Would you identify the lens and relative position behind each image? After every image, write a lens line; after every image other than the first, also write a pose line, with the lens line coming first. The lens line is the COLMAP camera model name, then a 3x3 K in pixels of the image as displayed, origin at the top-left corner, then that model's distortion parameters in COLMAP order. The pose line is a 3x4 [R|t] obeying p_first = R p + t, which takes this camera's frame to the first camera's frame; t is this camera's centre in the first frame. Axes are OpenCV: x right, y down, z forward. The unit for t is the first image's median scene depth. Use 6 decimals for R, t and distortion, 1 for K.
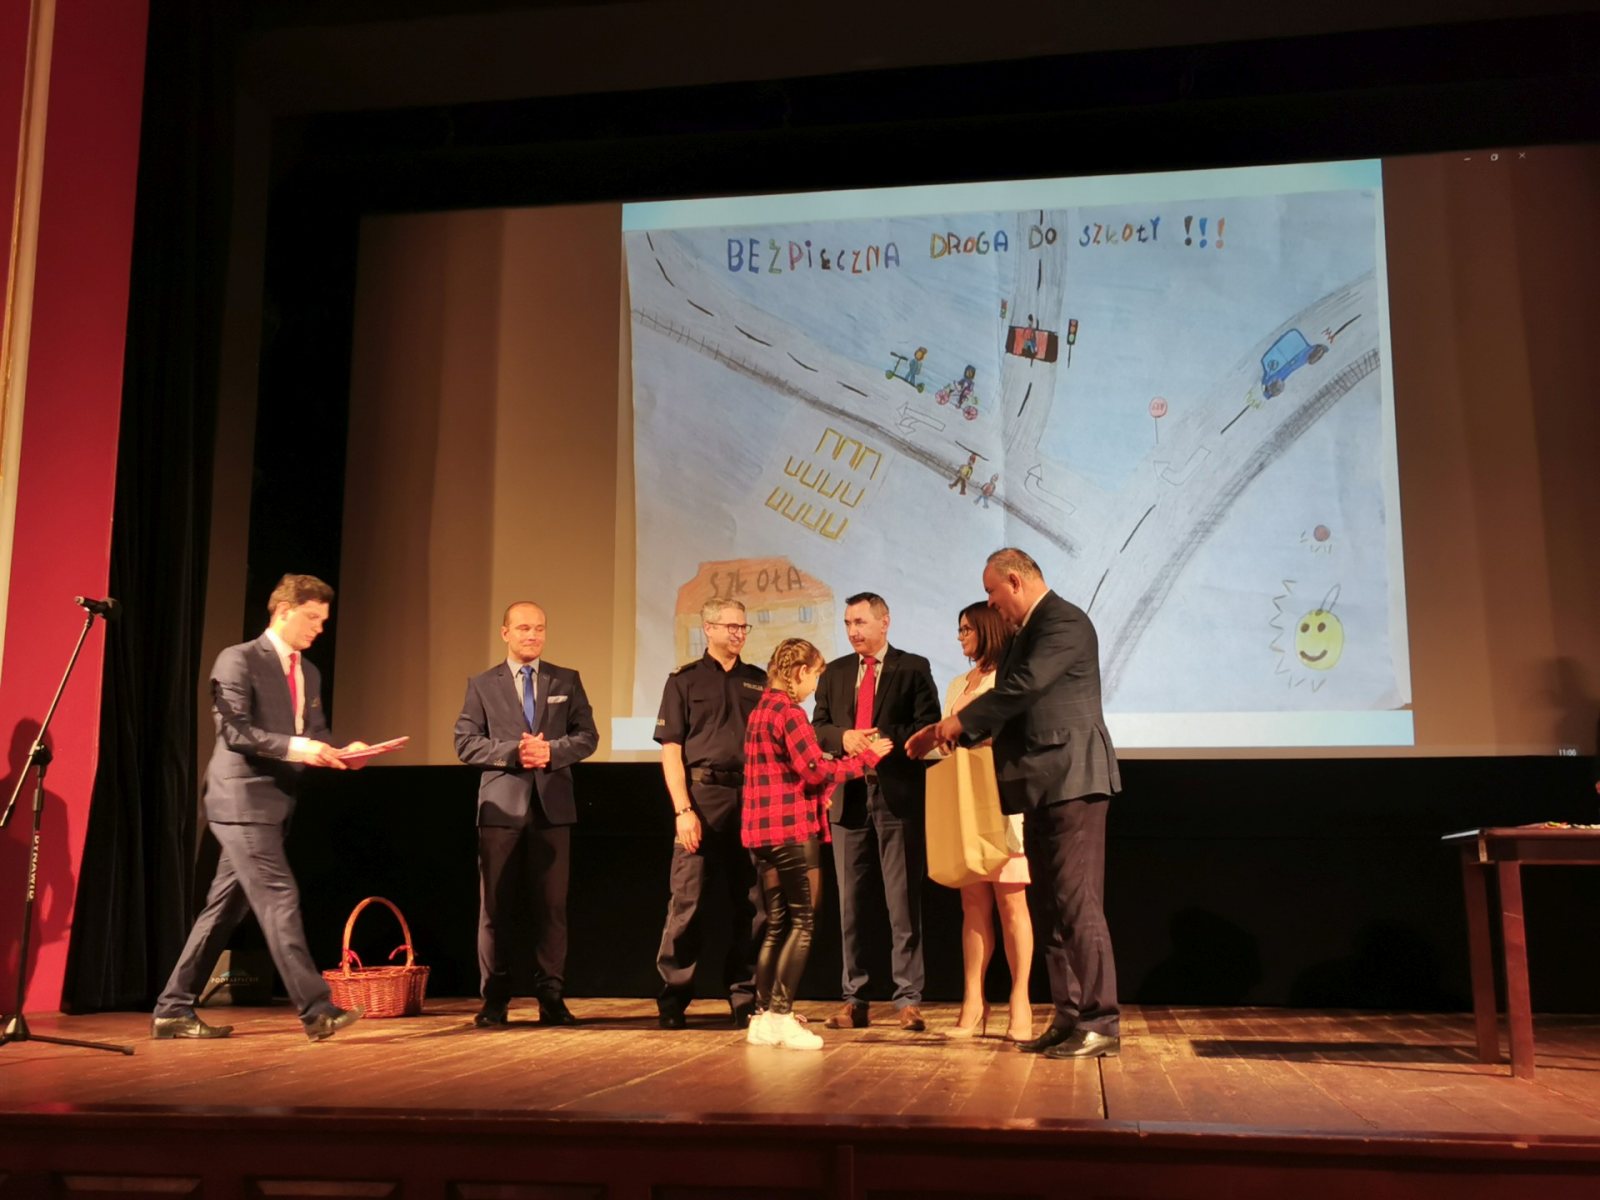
lens RADIAL K [[1765.4, 0, 796.5], [0, 1765.4, 597.4], [0, 0, 1]] dist [0.002409, 0.132055]
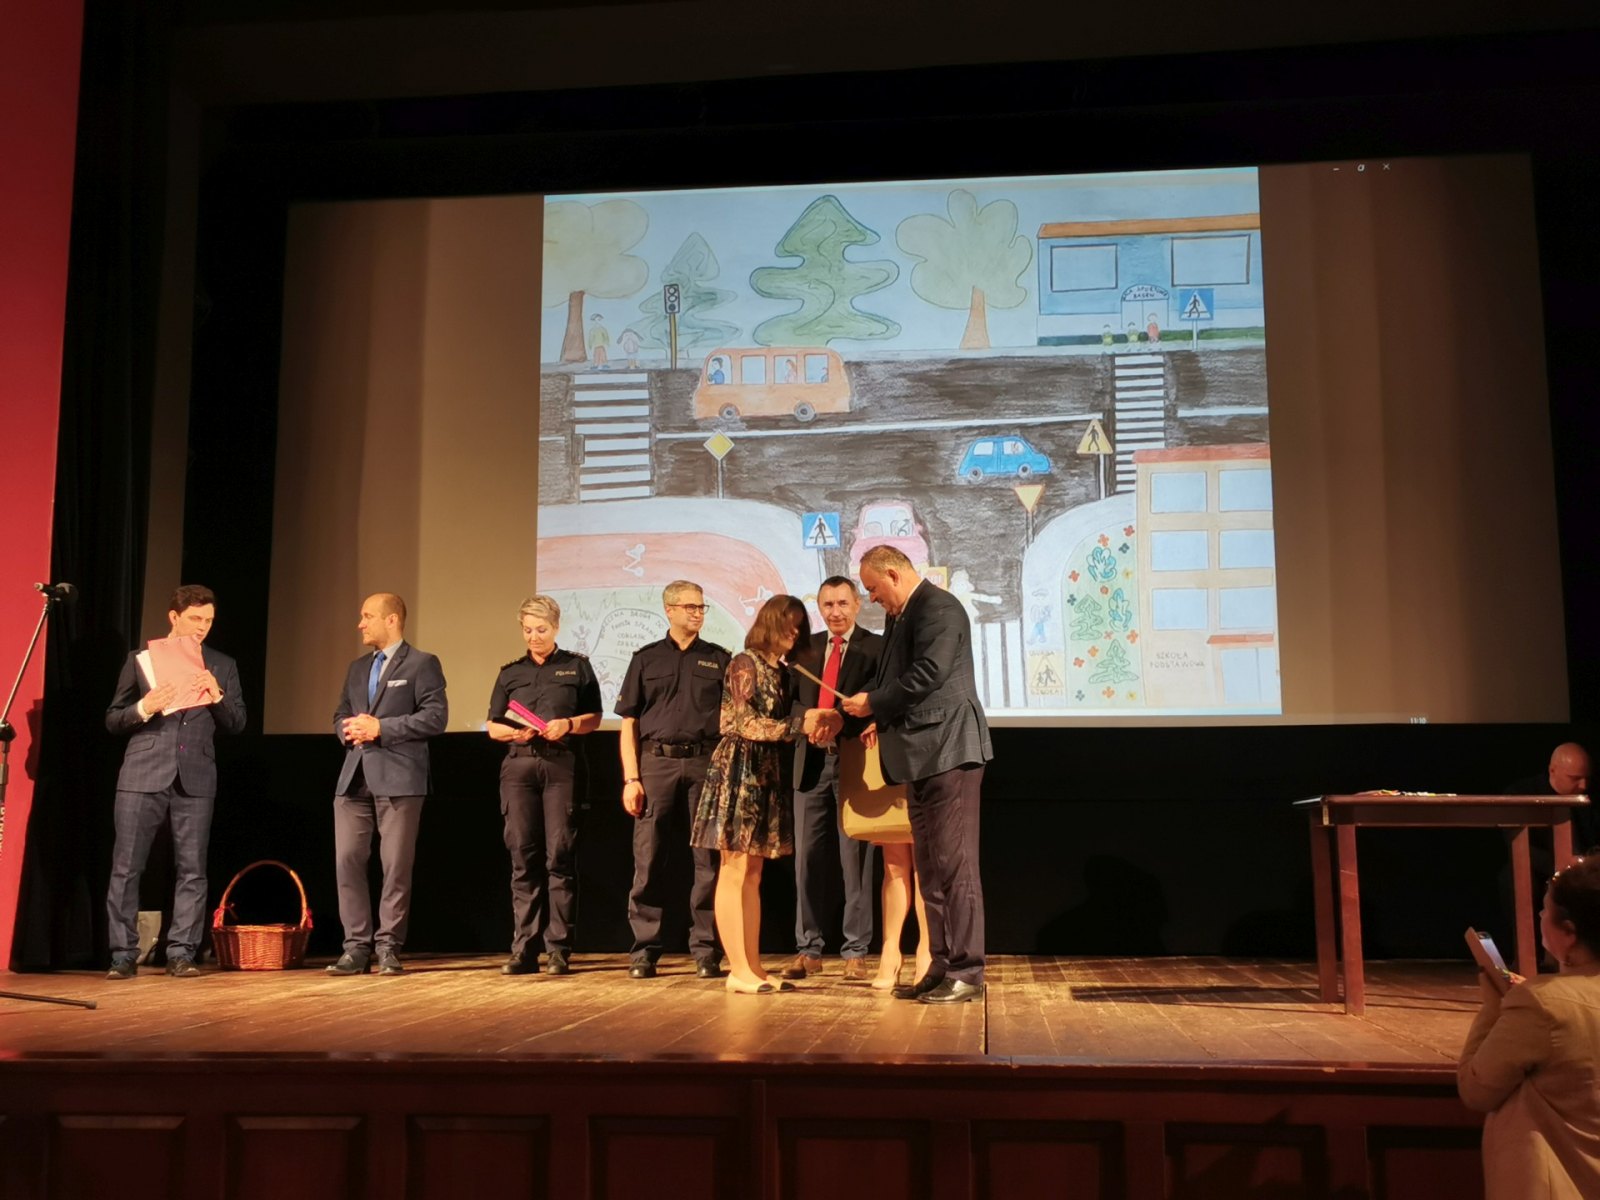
lens RADIAL K [[1765.4, 0, 796.5], [0, 1765.4, 597.4], [0, 0, 1]] dist [0.002409, 0.132055]
pose [[0.998605, 0.002487, 0.052736, -0.006457], [-0.003851, 0.999660, 0.025787, -0.023110], [-0.052654, -0.025954, 0.998275, -0.098180]]
